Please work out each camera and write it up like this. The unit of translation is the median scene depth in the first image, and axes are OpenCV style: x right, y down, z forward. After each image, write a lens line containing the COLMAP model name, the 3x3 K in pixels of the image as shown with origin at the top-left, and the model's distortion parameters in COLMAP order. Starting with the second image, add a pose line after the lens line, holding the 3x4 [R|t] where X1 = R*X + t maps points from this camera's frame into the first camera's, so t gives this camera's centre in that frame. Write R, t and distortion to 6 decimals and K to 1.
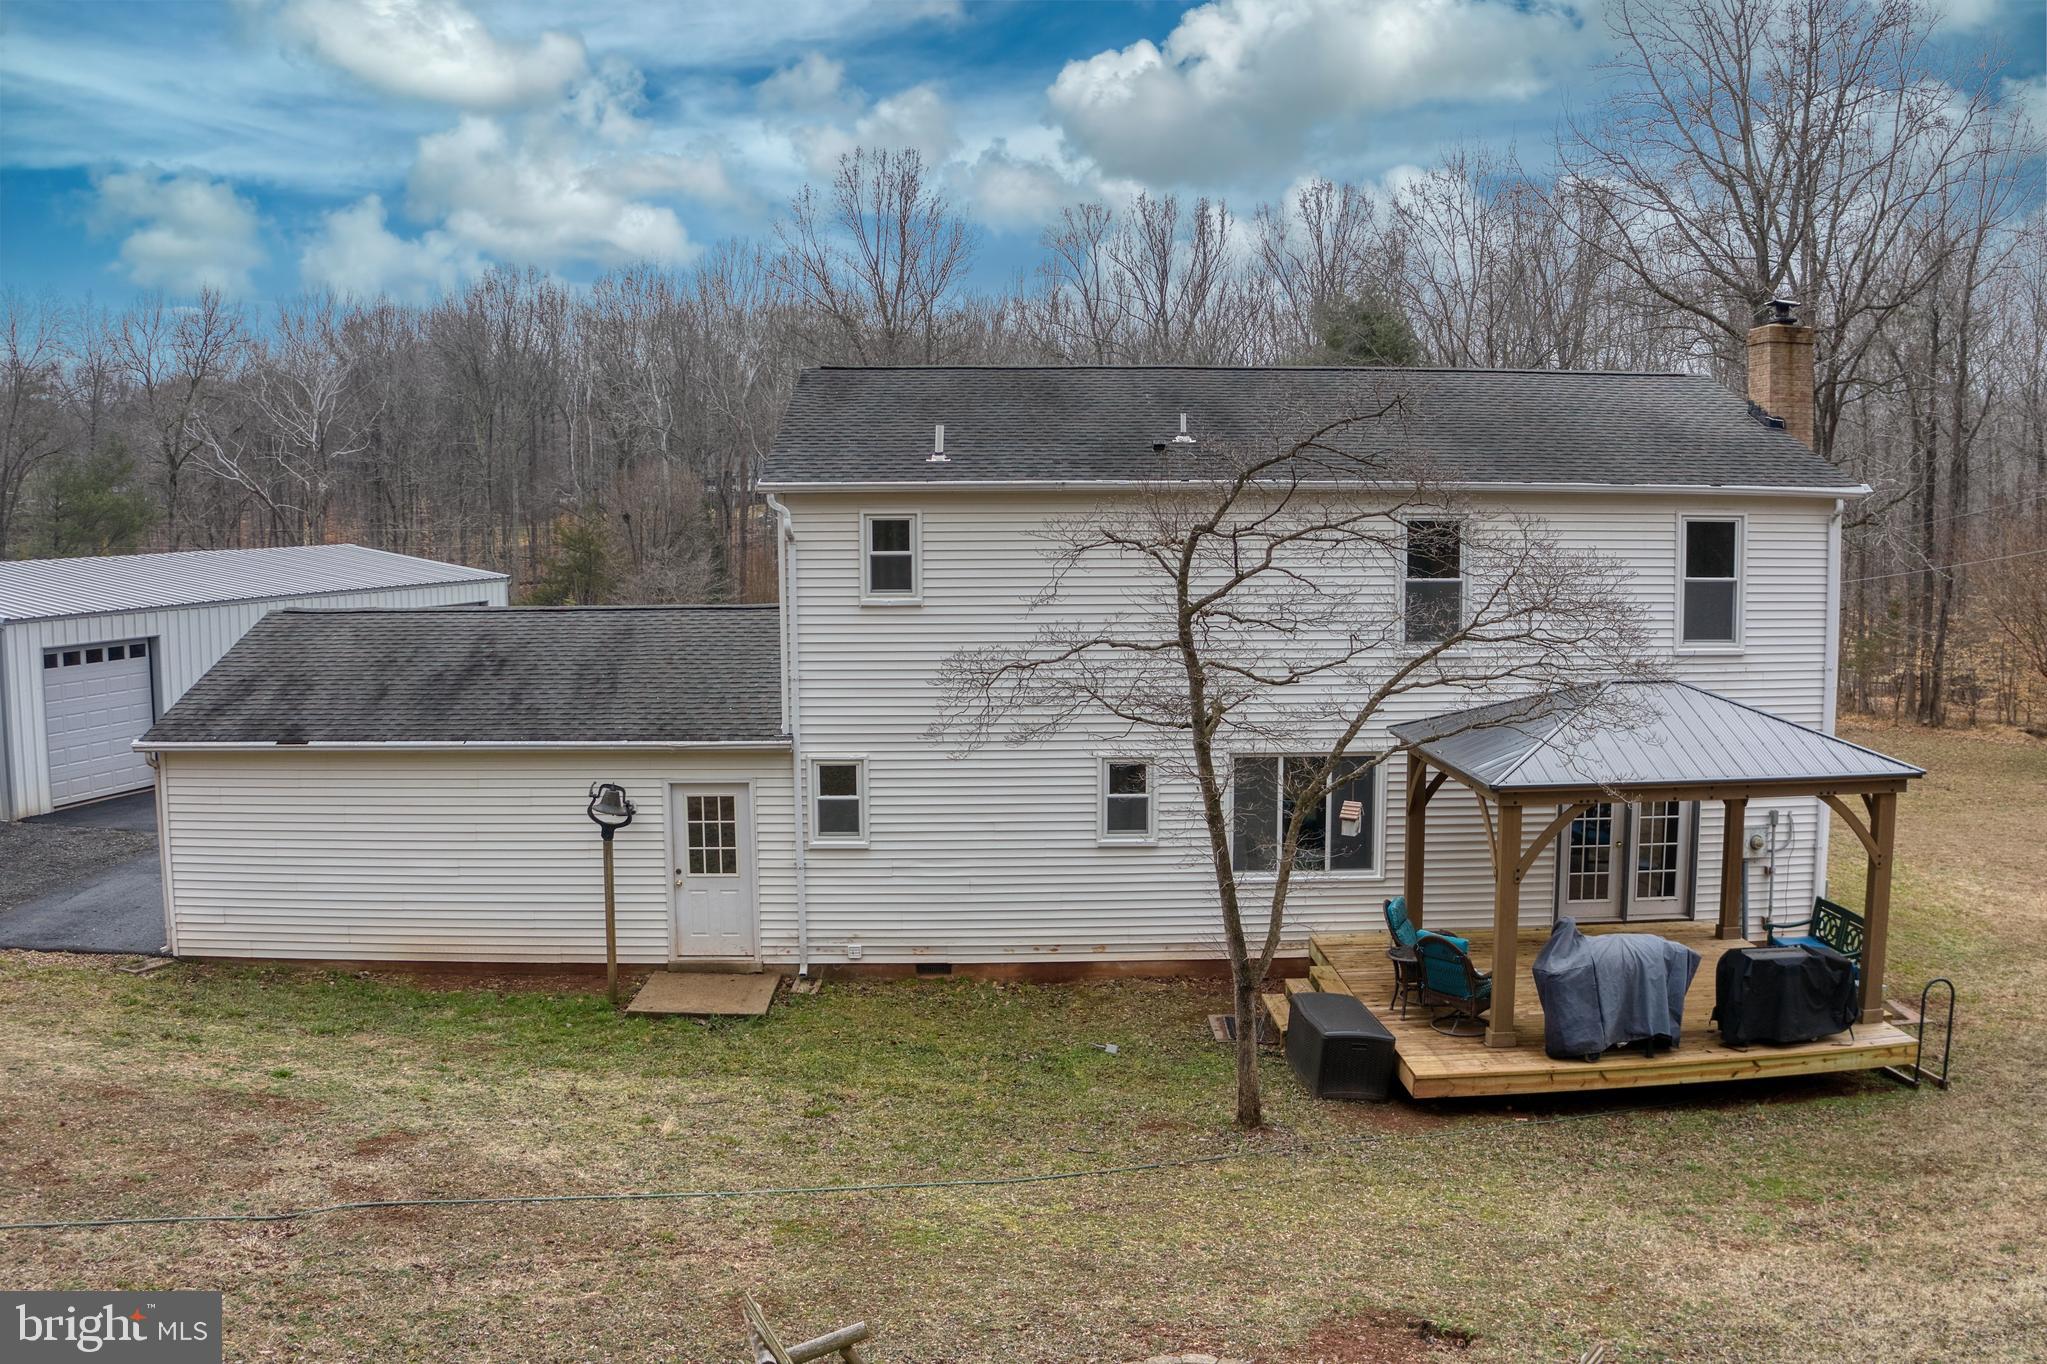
lens RADIAL K [[1626.6, 0, 1024.1], [0, 1626.6, 678.2], [0, 0, 1]] dist [-0.191075, 0.015247]
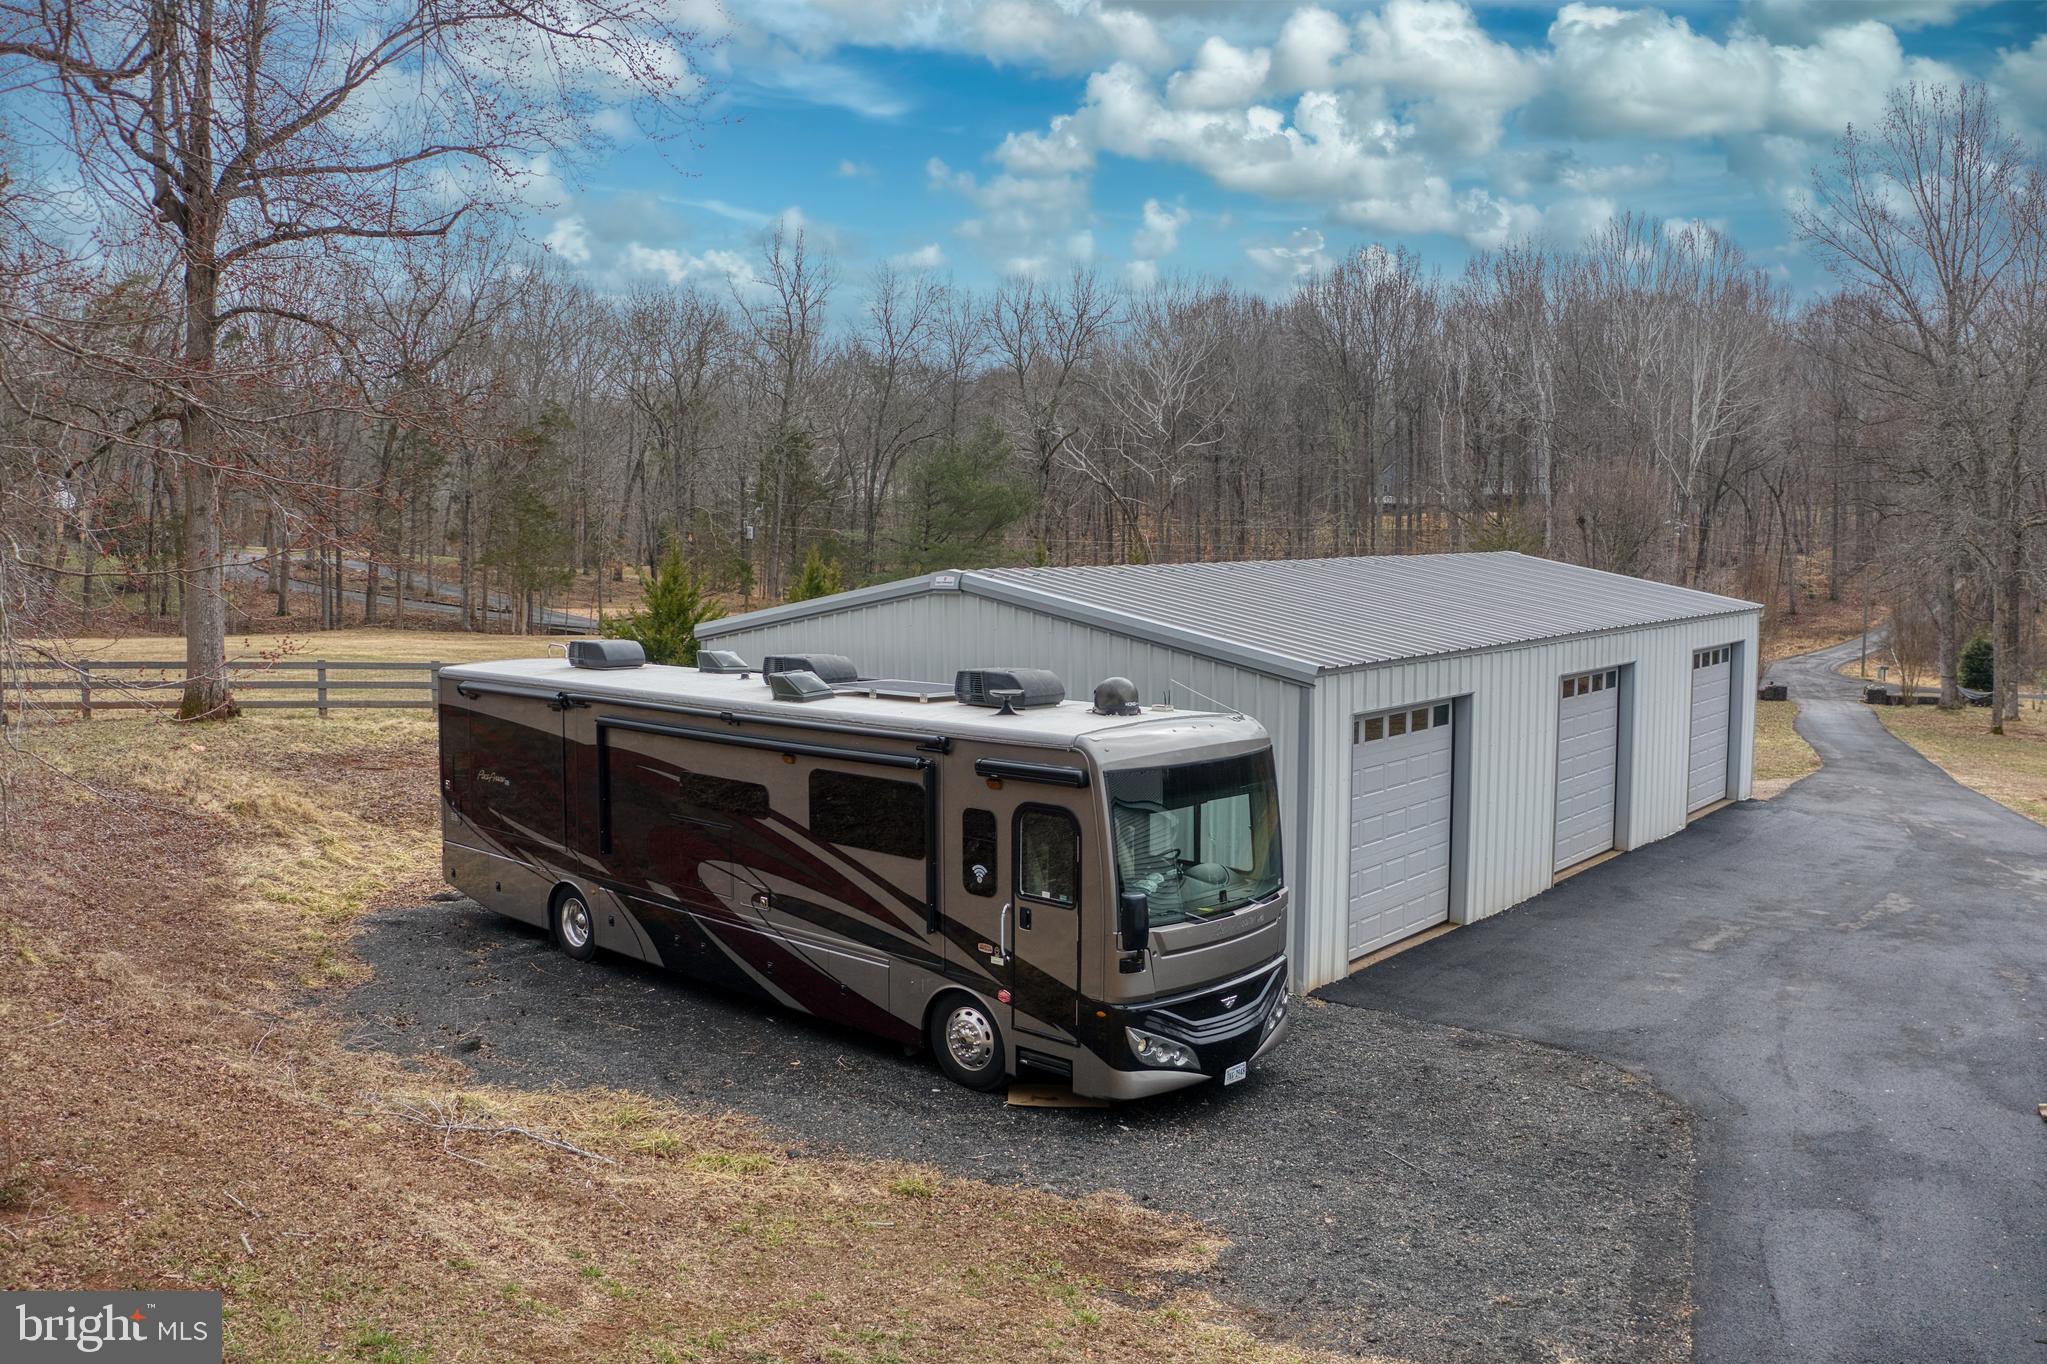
lens RADIAL K [[1626.6, 0, 1011.4], [0, 1626.6, 675.3], [0, 0, 1]] dist [-0.191075, 0.015247]
pose [[0.898385, 0.045150, -0.436882, -0.751303], [-0.046160, 0.998899, 0.008311, -0.053738], [0.436777, 0.012701, 0.899480, 0.525509]]
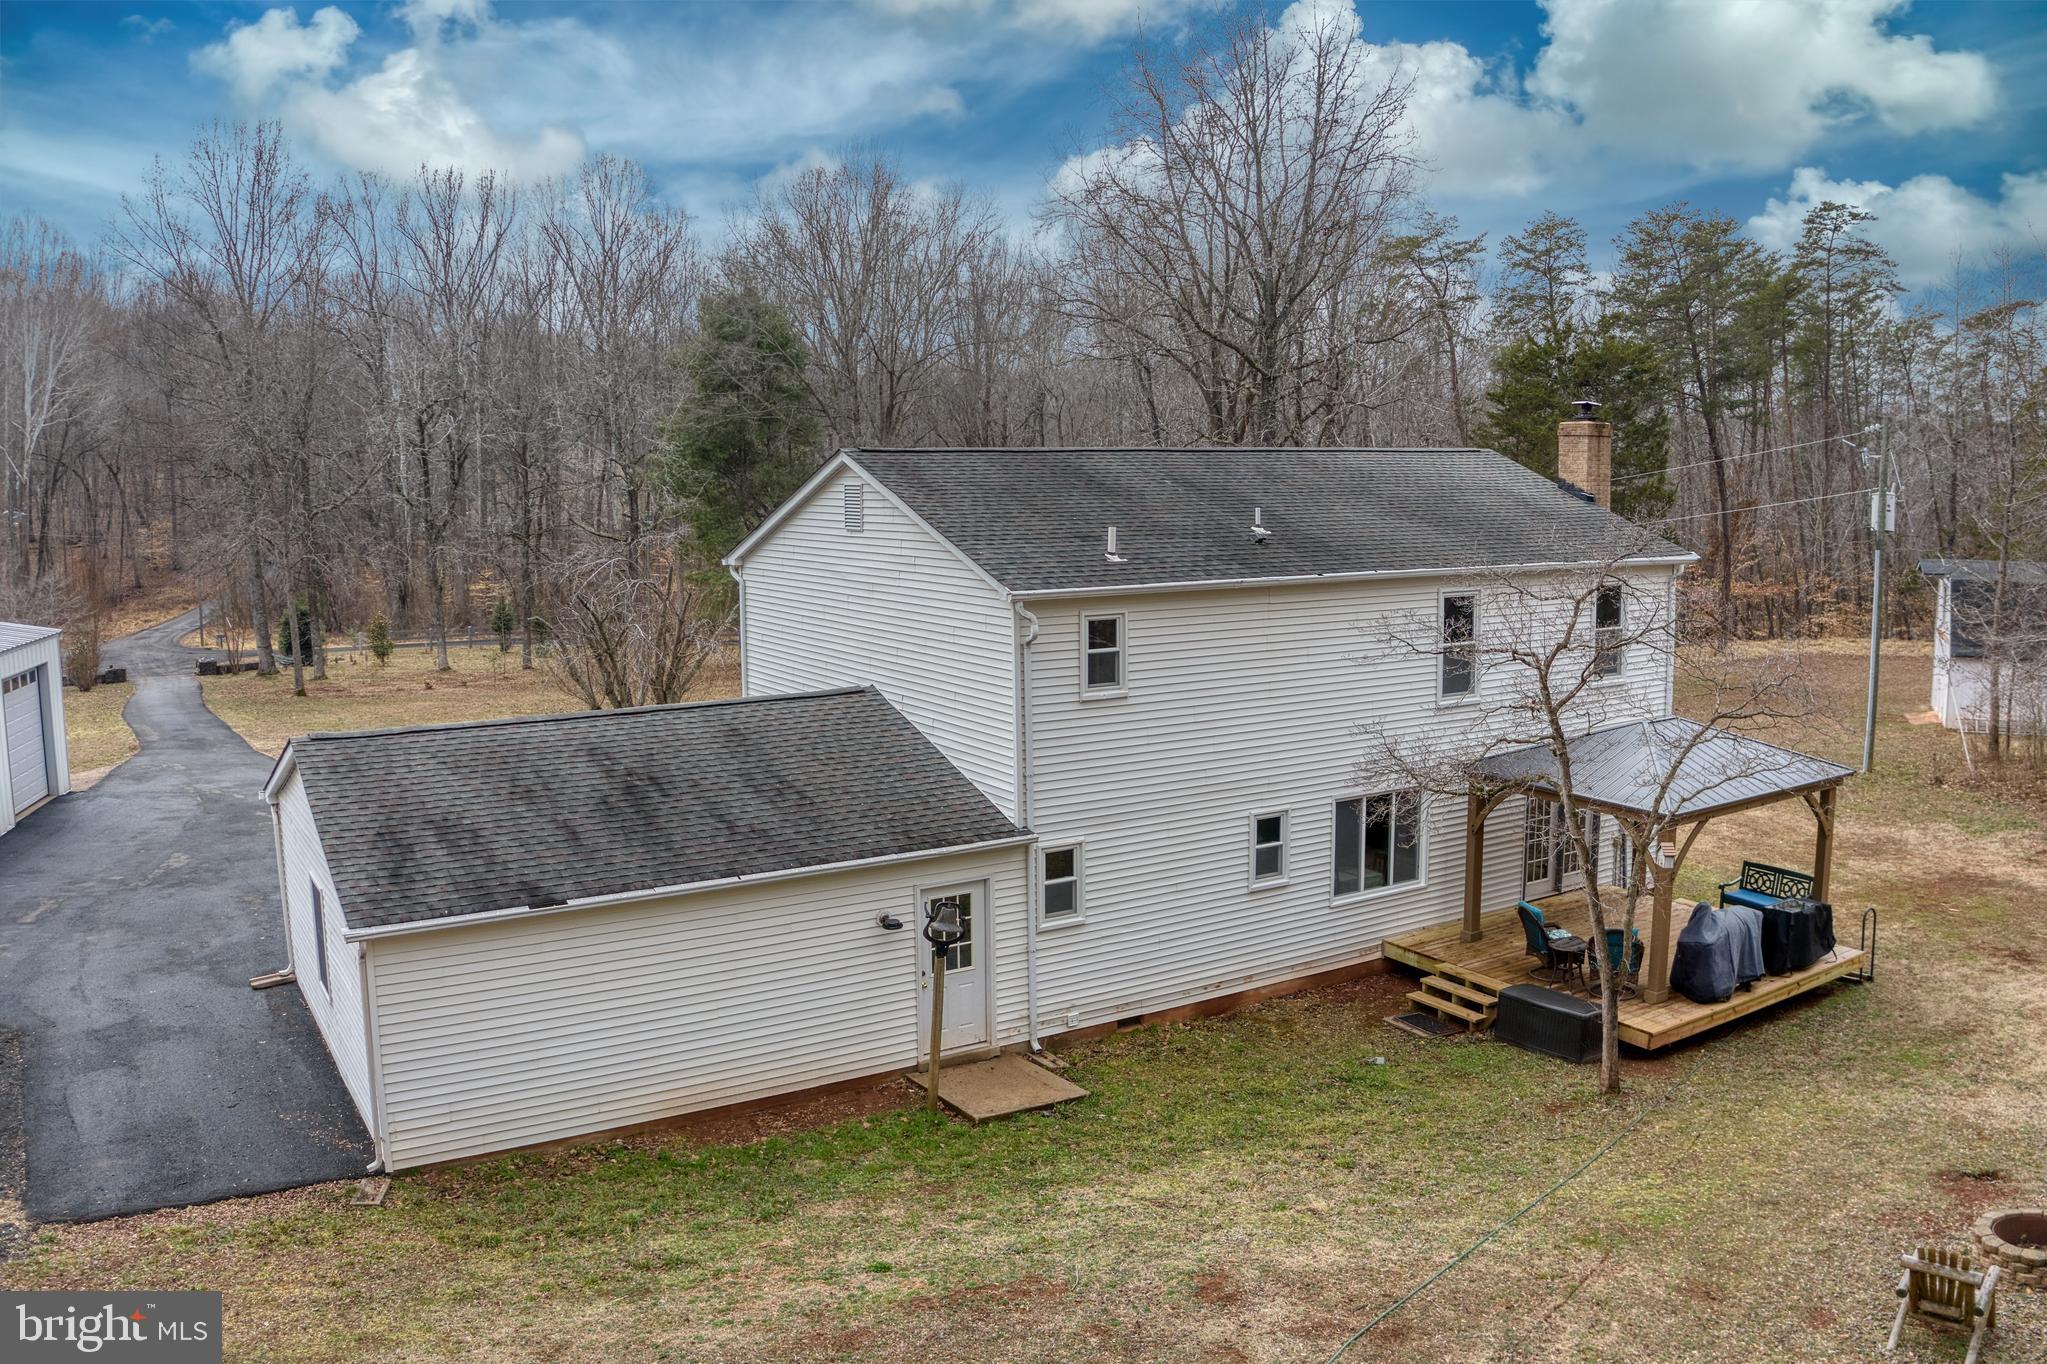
lens RADIAL K [[1626.6, 0, 1022.2], [0, 1626.6, 695.3], [0, 0, 1]] dist [-0.191075, 0.015247]
pose [[0.863663, -0.074789, 0.498490, -0.660832], [0.054243, 0.996979, 0.055598, -0.108980], [-0.501142, -0.020978, 0.865111, 0.091100]]
